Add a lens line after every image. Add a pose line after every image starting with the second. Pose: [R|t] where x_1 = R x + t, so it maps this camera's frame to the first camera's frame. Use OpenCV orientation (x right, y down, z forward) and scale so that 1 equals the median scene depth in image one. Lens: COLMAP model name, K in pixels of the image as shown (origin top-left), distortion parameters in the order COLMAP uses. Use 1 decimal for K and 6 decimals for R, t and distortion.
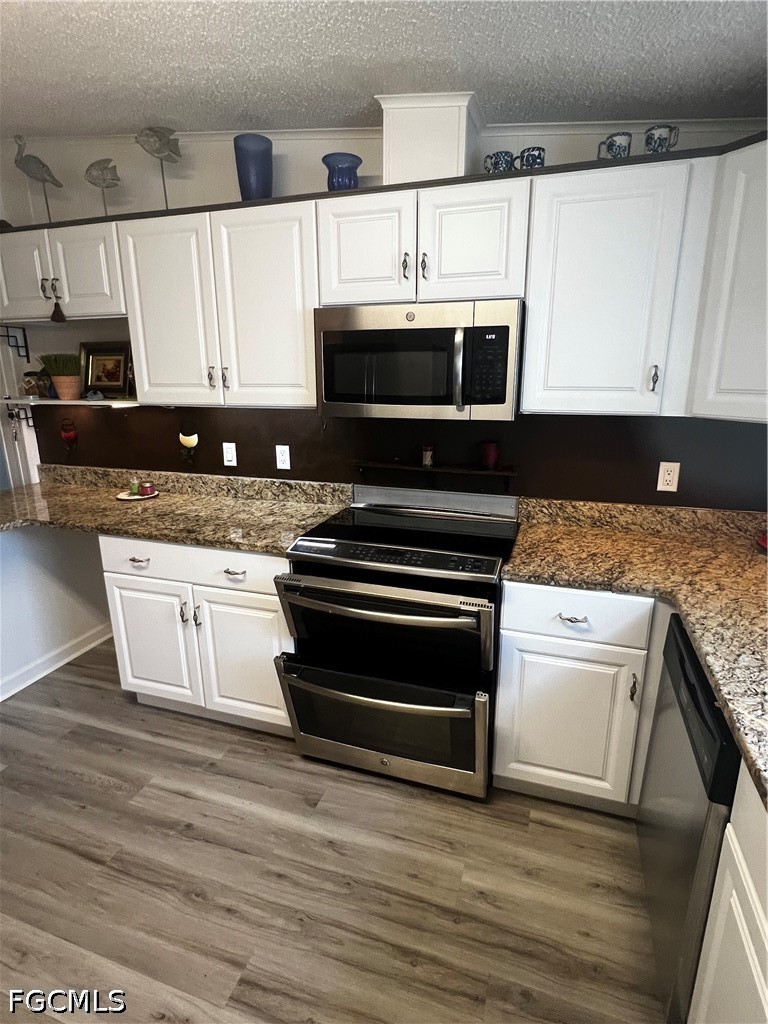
lens RADIAL K [[536.2, 0, 385.9], [0, 536.2, 509.8], [0, 0, 1]] dist [-0.003642, 0.001341]
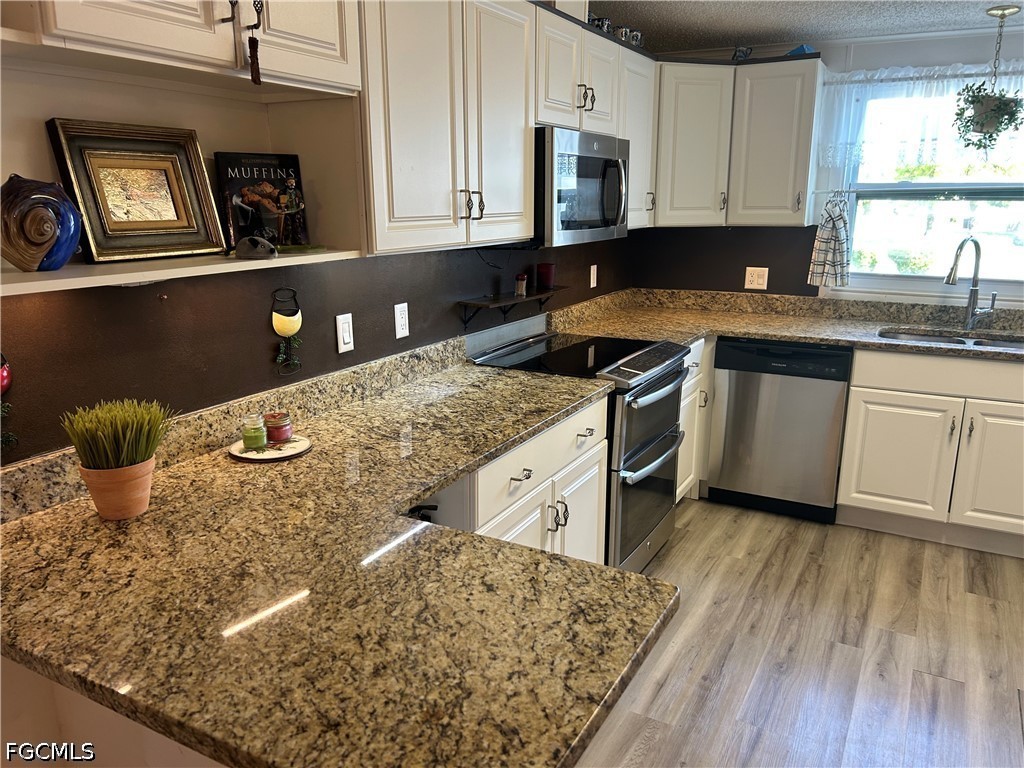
lens RADIAL K [[763.5, 0, 506.0], [0, 763.5, 392.5], [0, 0, 1]] dist [0.046006, -0.052278]
pose [[0.191226, -0.239312, 0.951926, -1.163676], [0.250421, 0.949623, 0.188428, -0.165726], [-0.949064, 0.202350, 0.241521, 0.657528]]
